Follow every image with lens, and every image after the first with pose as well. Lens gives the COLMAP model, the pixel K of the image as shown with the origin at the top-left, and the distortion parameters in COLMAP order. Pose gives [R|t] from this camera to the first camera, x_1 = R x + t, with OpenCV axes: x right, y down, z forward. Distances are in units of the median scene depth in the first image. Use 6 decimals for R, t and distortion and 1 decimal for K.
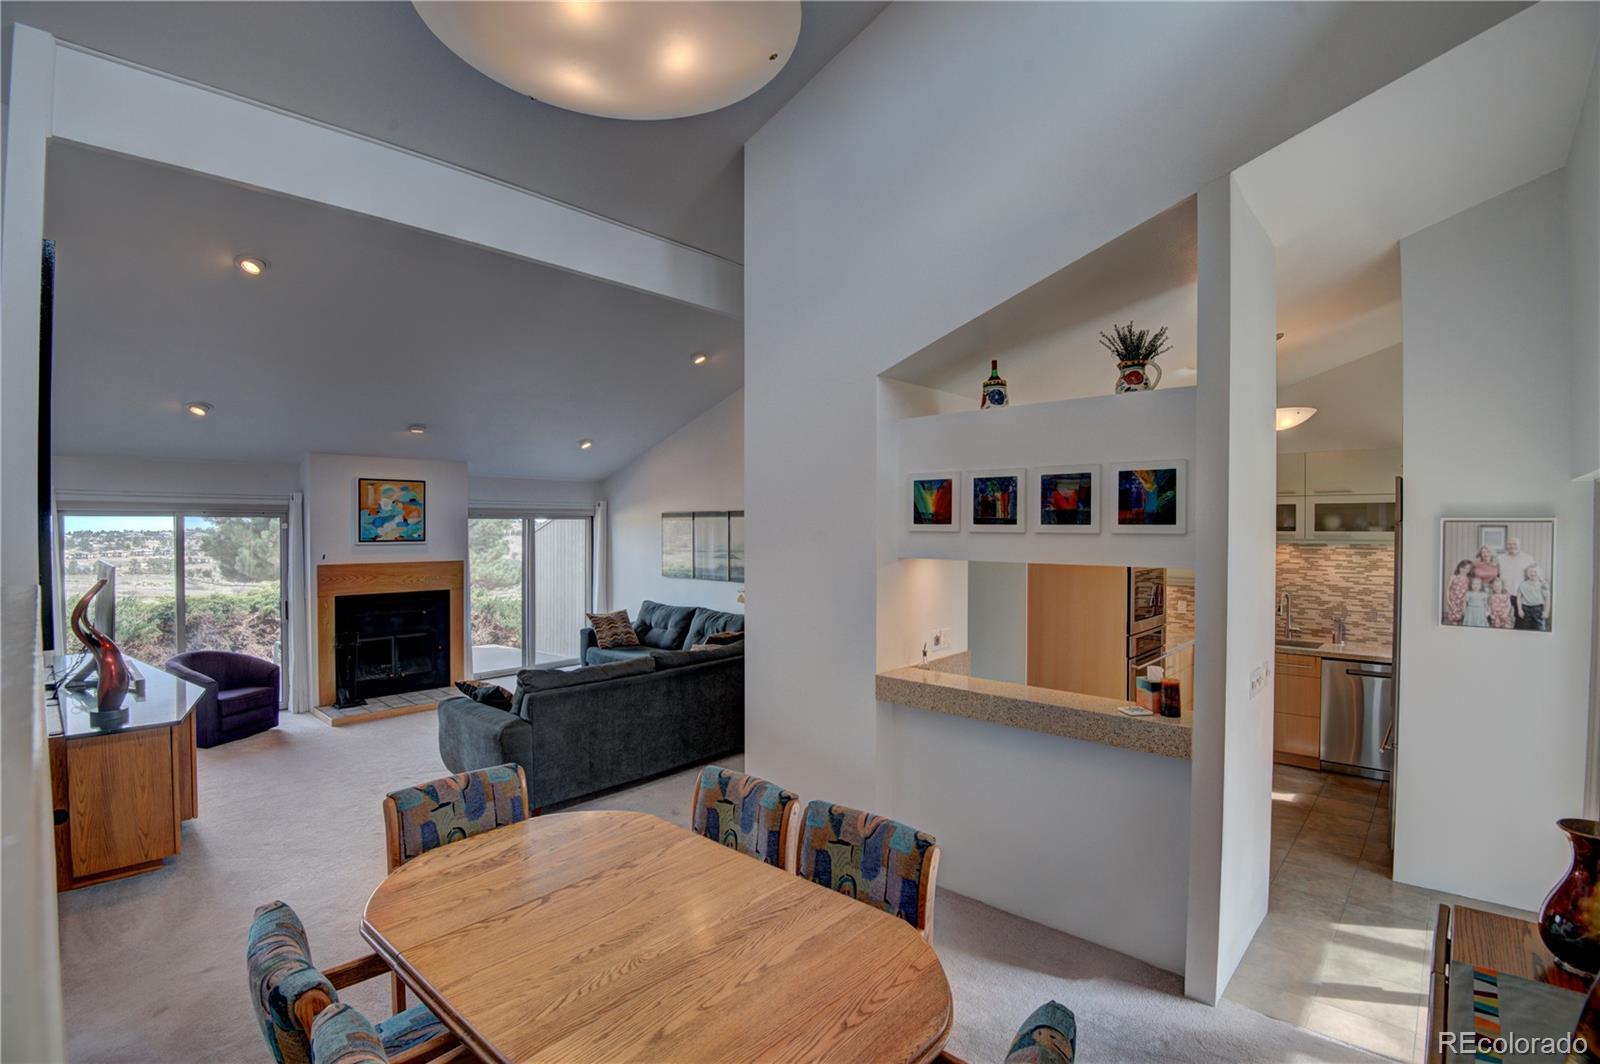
lens RADIAL K [[738.7, 0, 800.0], [0, 738.7, 532.0], [0, 0, 1]] dist [-0.041443, -0.003323]
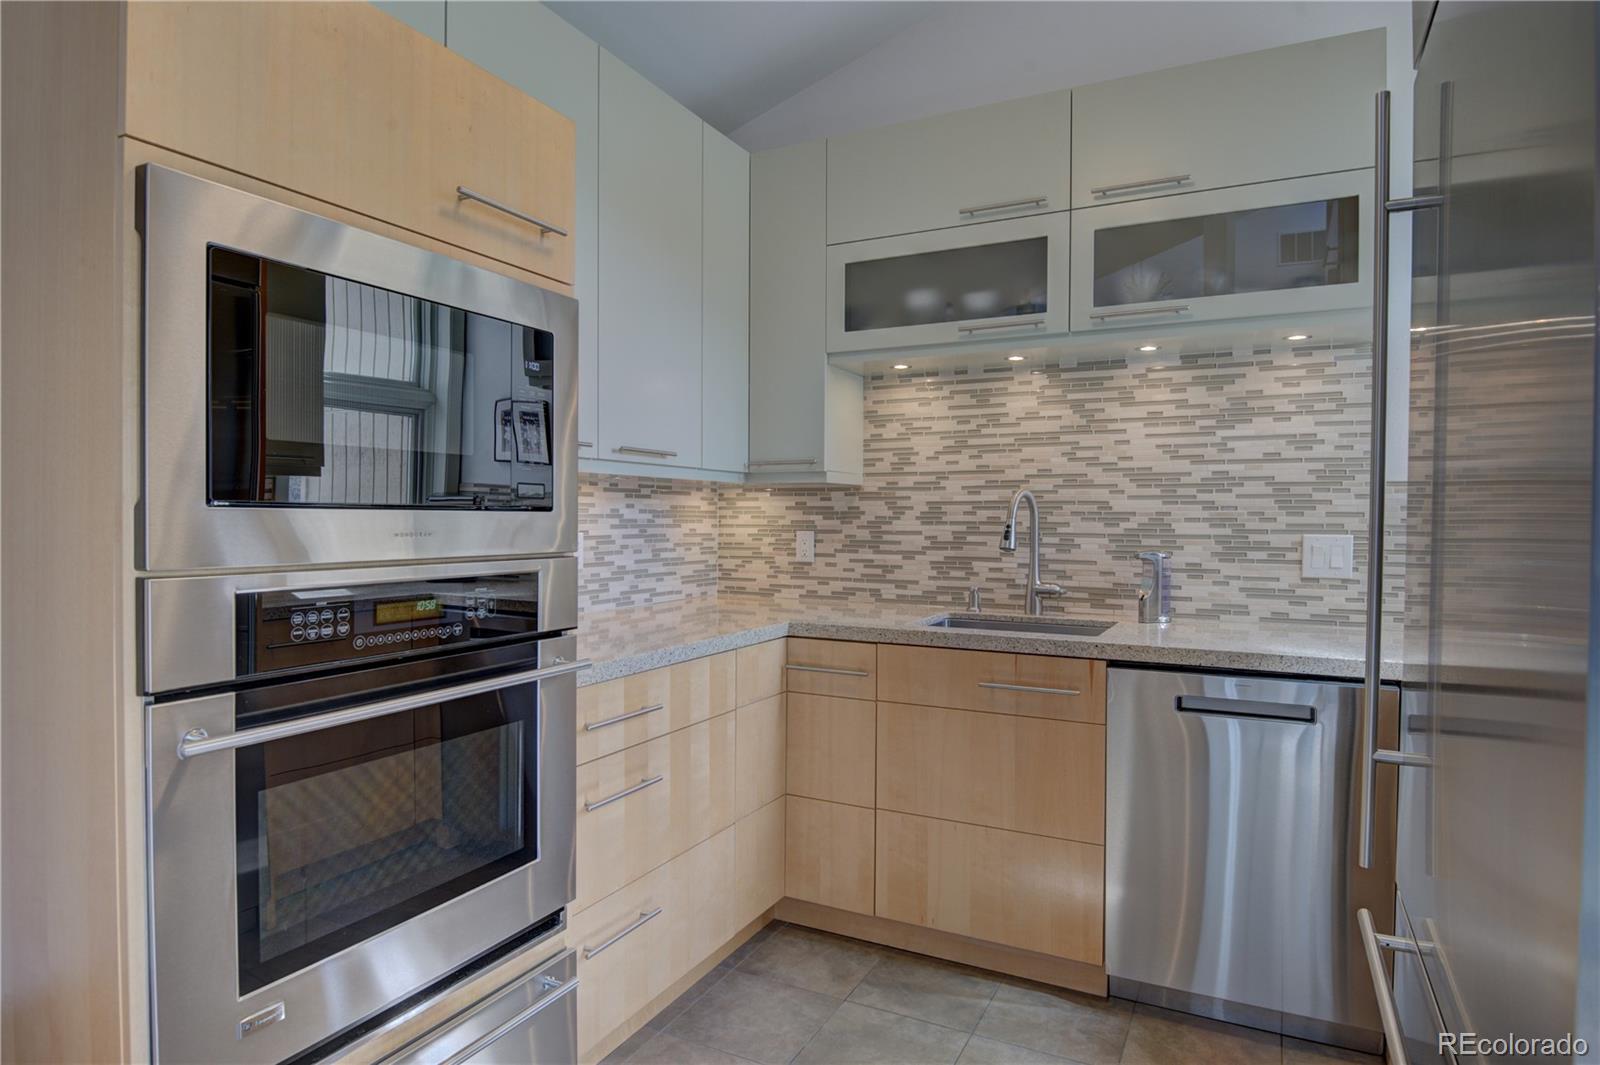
lens RADIAL K [[910.7, 0, 800.0], [0, 910.7, 532.5], [0, 0, 1]] dist [-0.001092, -0.000308]
pose [[0.962775, 0.000467, 0.270303, 0.353753], [-0.003511, 0.999936, 0.010779, 0.082252], [-0.270280, -0.011327, 0.962715, 0.474468]]
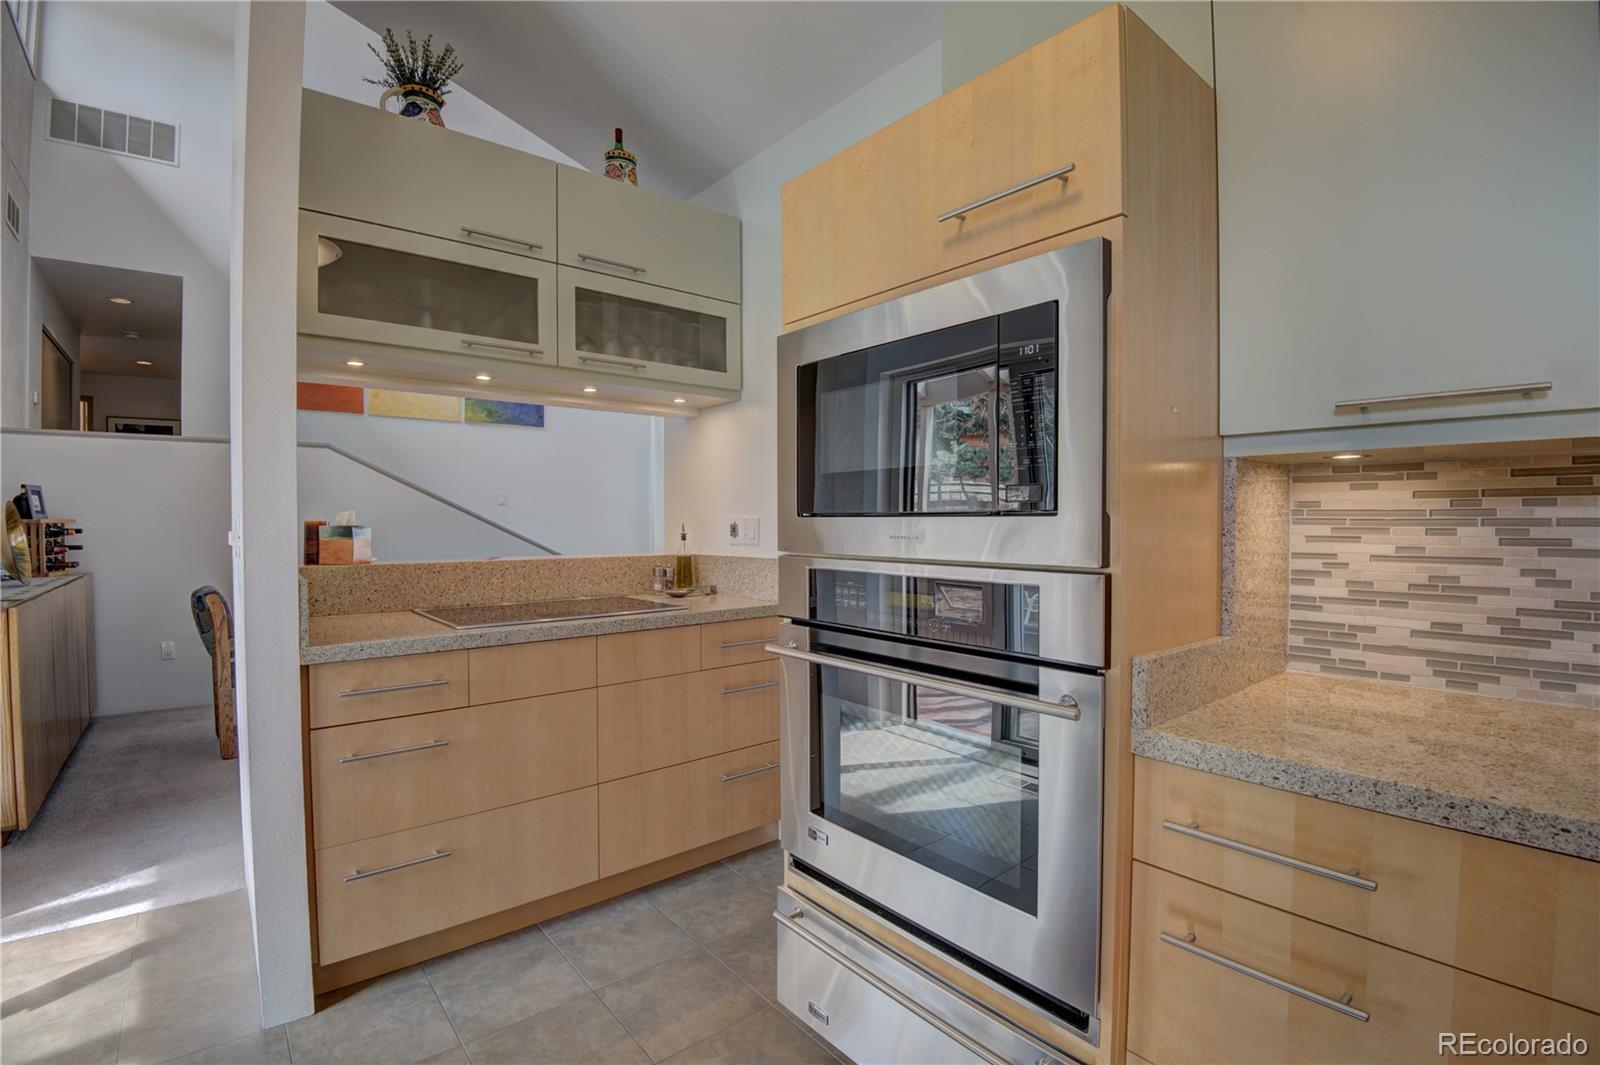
lens RADIAL K [[738.7, 0, 800.0], [0, 738.7, 532.5], [0, 0, 1]] dist [-0.041443, -0.003323]
pose [[-0.136082, 0.016934, -0.990553, 0.518399], [-0.009700, 0.999783, 0.018425, 0.080625], [0.990650, 0.012115, -0.135889, 0.685950]]
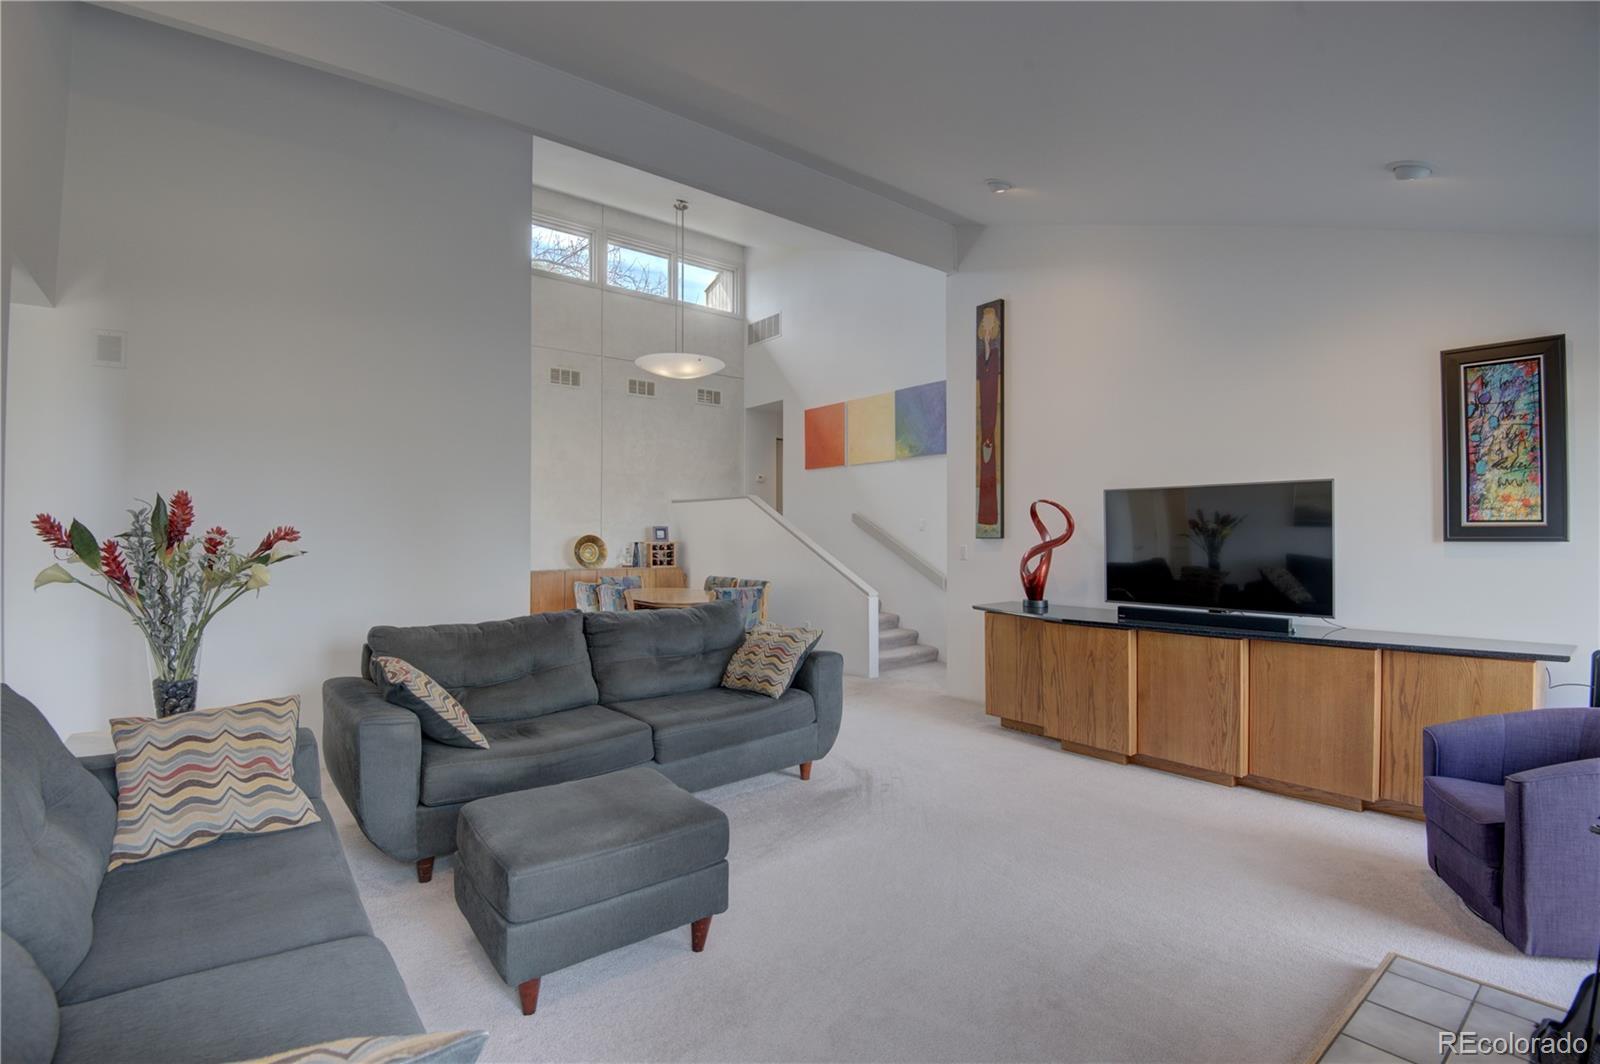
lens RADIAL K [[738.7, 0, 800.0], [0, 738.7, 532.0], [0, 0, 1]] dist [-0.041443, -0.003323]
pose [[-0.987080, 0.000508, 0.160226, -0.398440], [0.001587, 0.999977, 0.006609, 0.060313], [-0.160219, 0.006778, -0.987058, 1.250267]]
